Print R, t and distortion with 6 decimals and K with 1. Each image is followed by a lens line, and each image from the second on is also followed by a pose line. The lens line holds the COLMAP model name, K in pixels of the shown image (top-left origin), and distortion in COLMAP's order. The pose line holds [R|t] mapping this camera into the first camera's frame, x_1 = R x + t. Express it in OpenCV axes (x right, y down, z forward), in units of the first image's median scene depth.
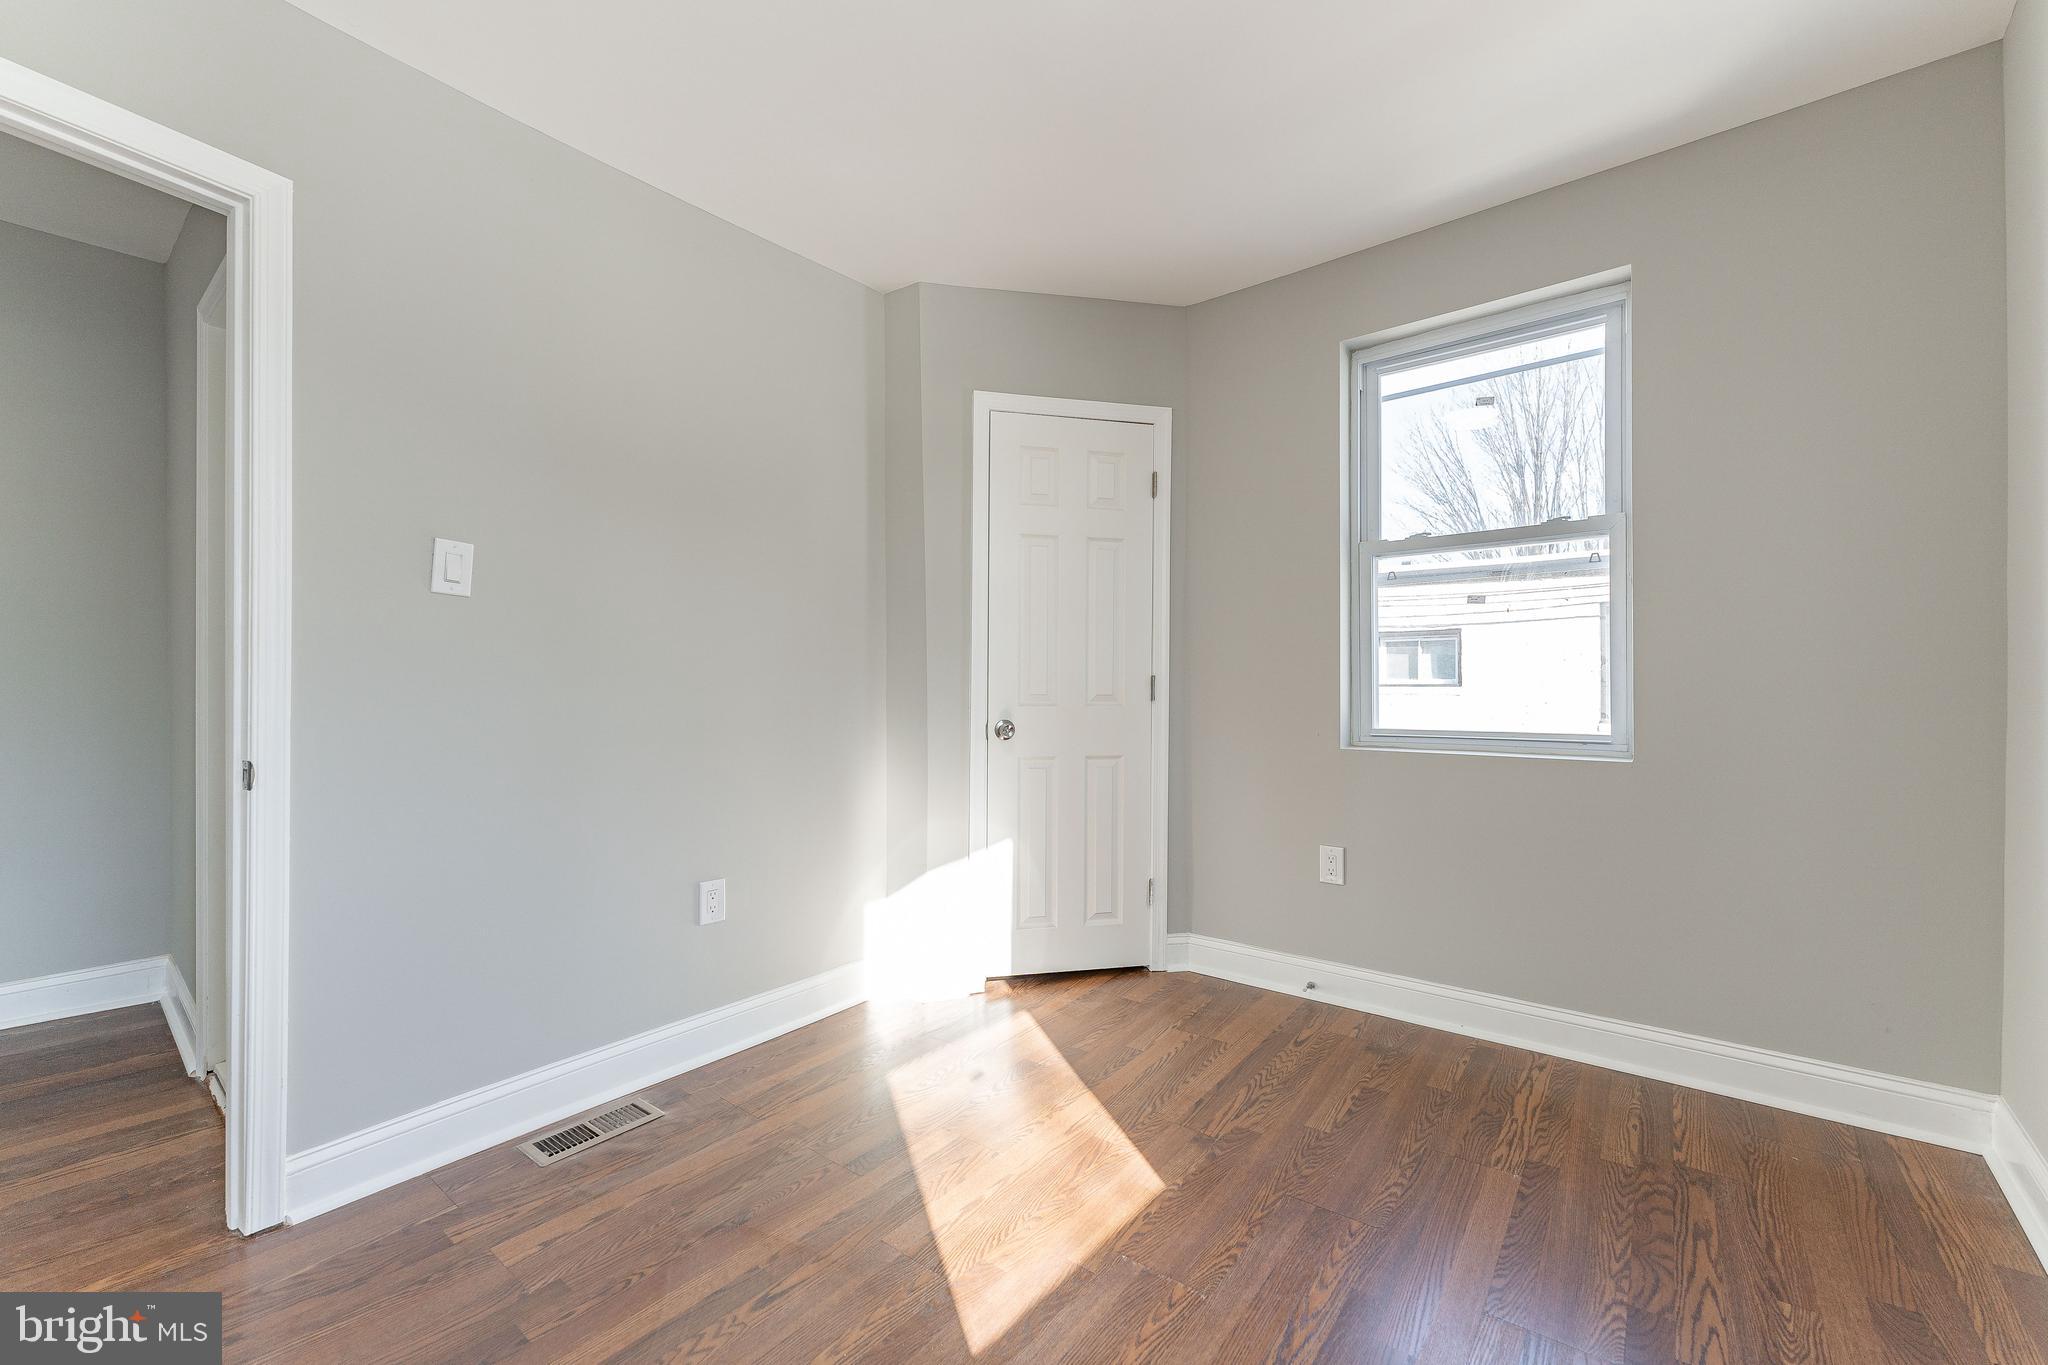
lens RADIAL K [[832.6, 0, 1033.0], [0, 832.6, 685.6], [0, 0, 1]] dist [0.003360, 0.000149]
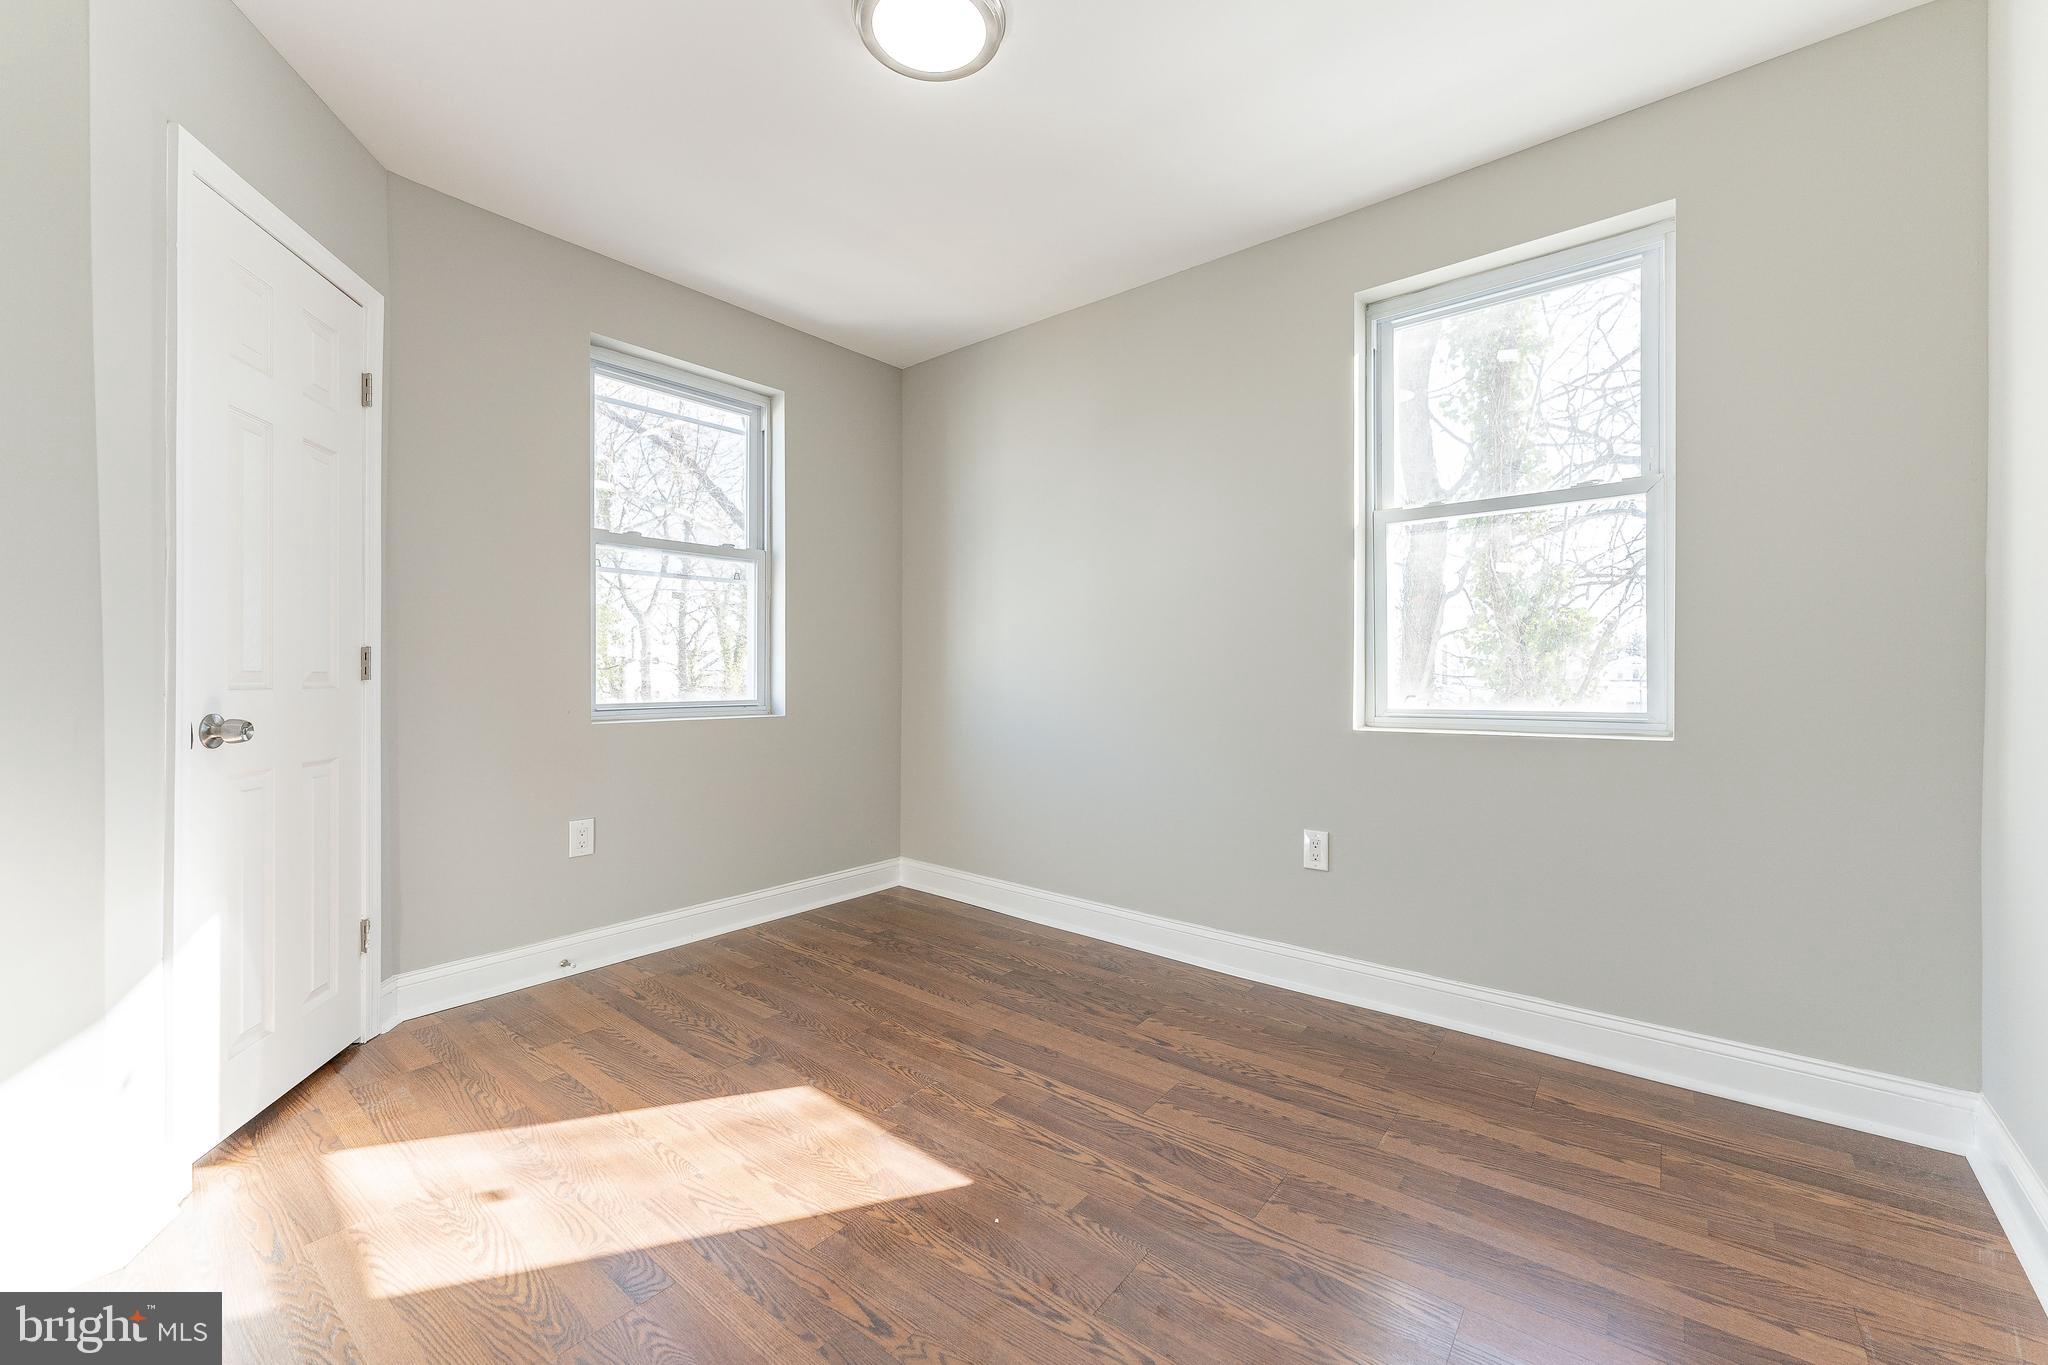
lens RADIAL K [[825.9, 0, 1022.0], [0, 825.9, 679.0], [0, 0, 1]] dist [0.001815, 0.000015]
pose [[0.012583, -0.010069, 0.999870, -0.851215], [-0.002468, 0.999946, 0.010101, 0.010583], [-0.999918, -0.002595, 0.012558, 0.581019]]
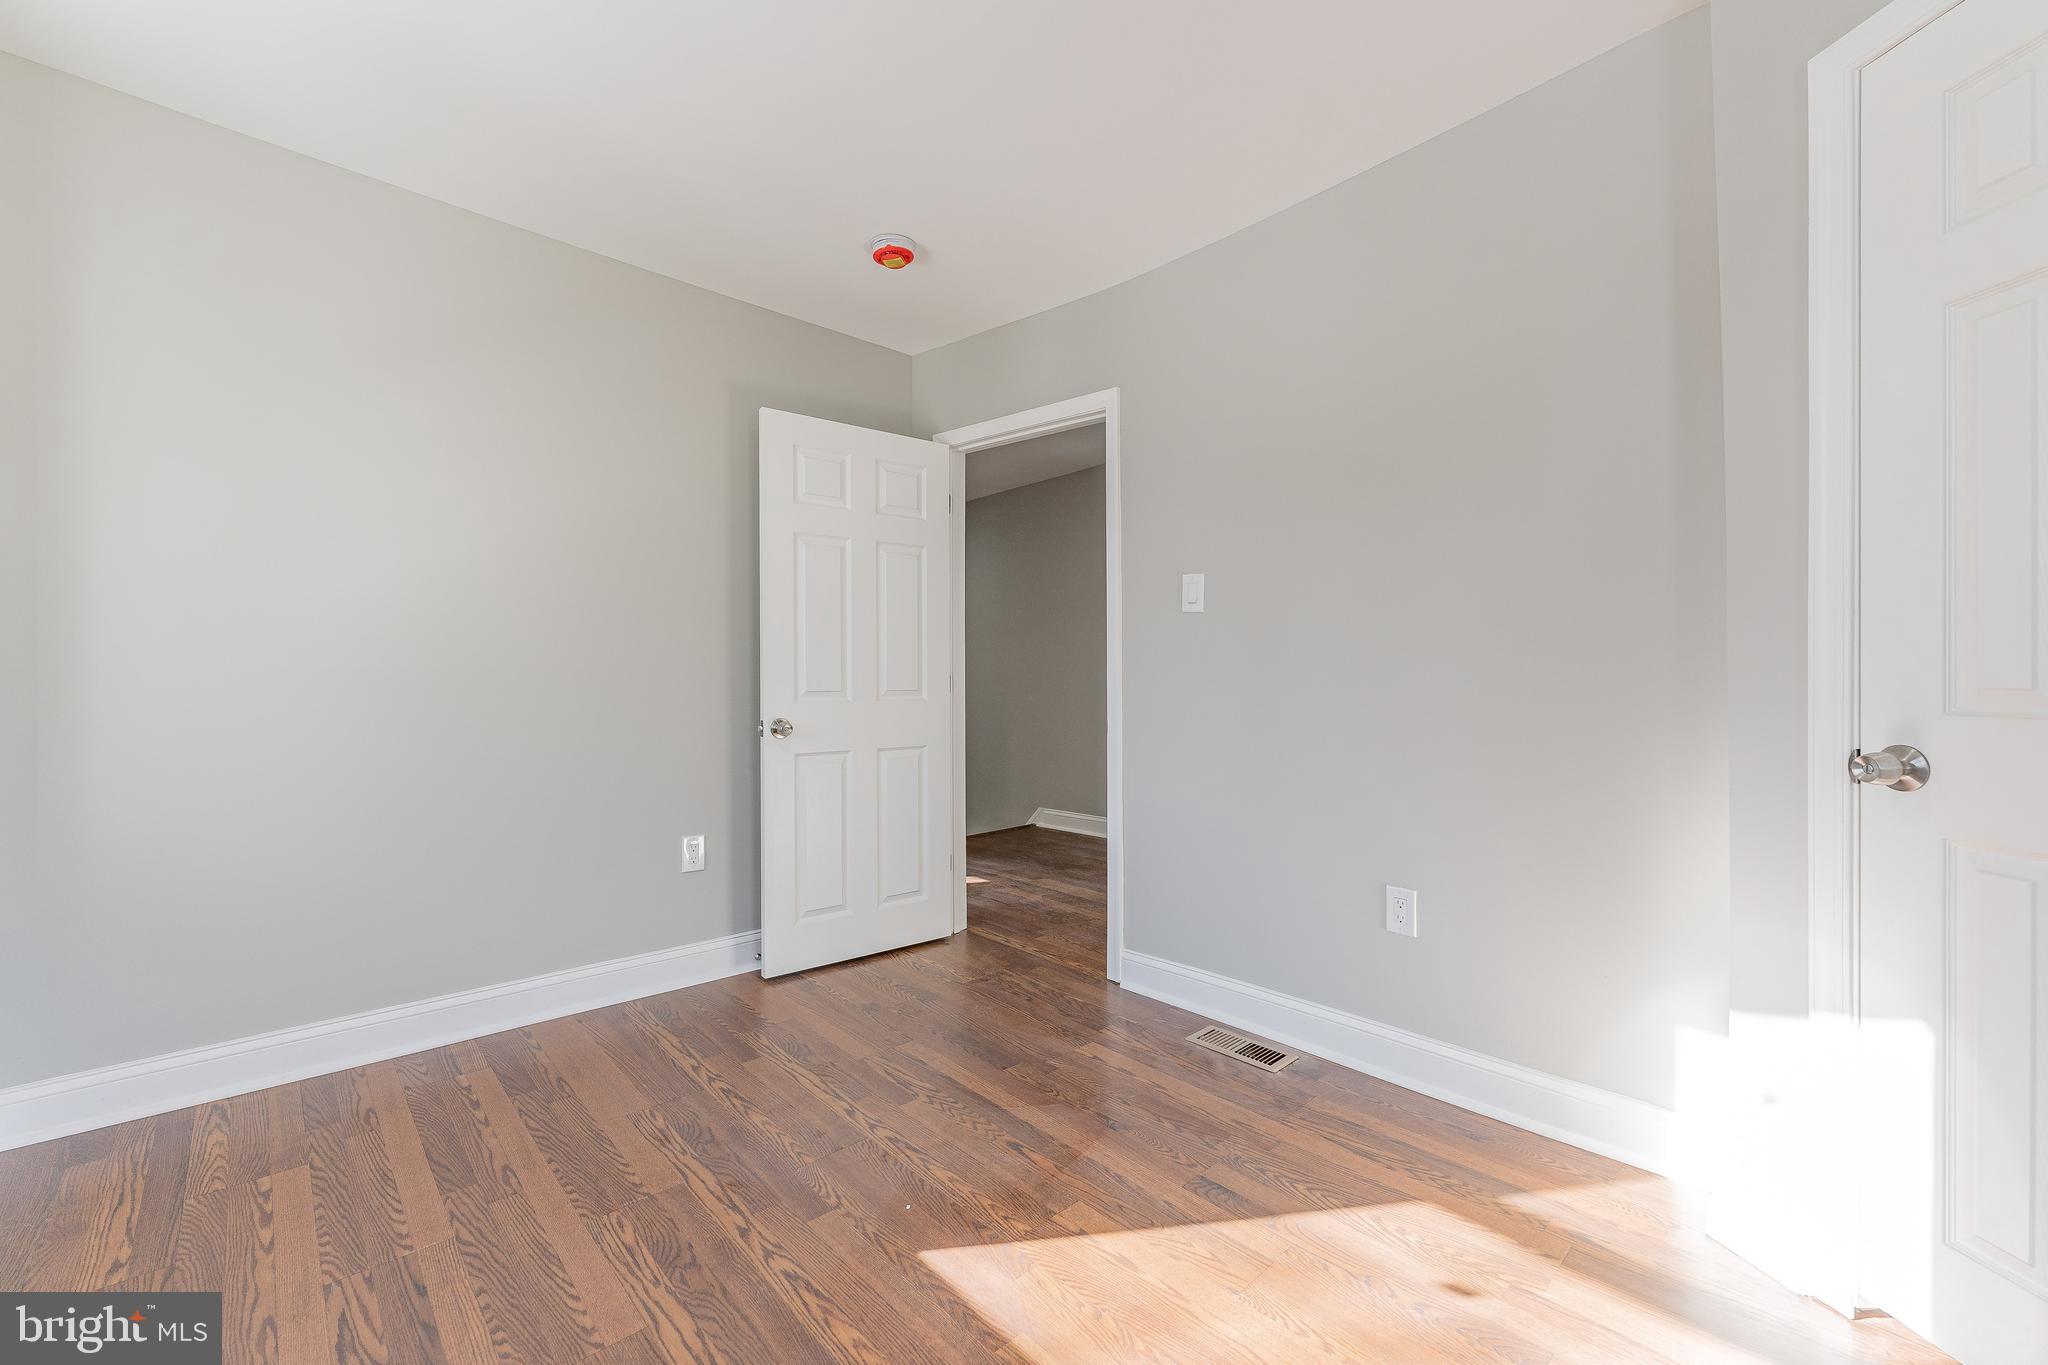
lens RADIAL K [[825.9, 0, 1022.0], [0, 825.9, 679.0], [0, 0, 1]] dist [0.001815, 0.000015]
pose [[-0.157634, -0.000861, -0.987497, 0.666665], [0.003724, 0.999992, -0.001466, 0.004964], [0.987491, -0.003909, -0.157629, 0.847990]]
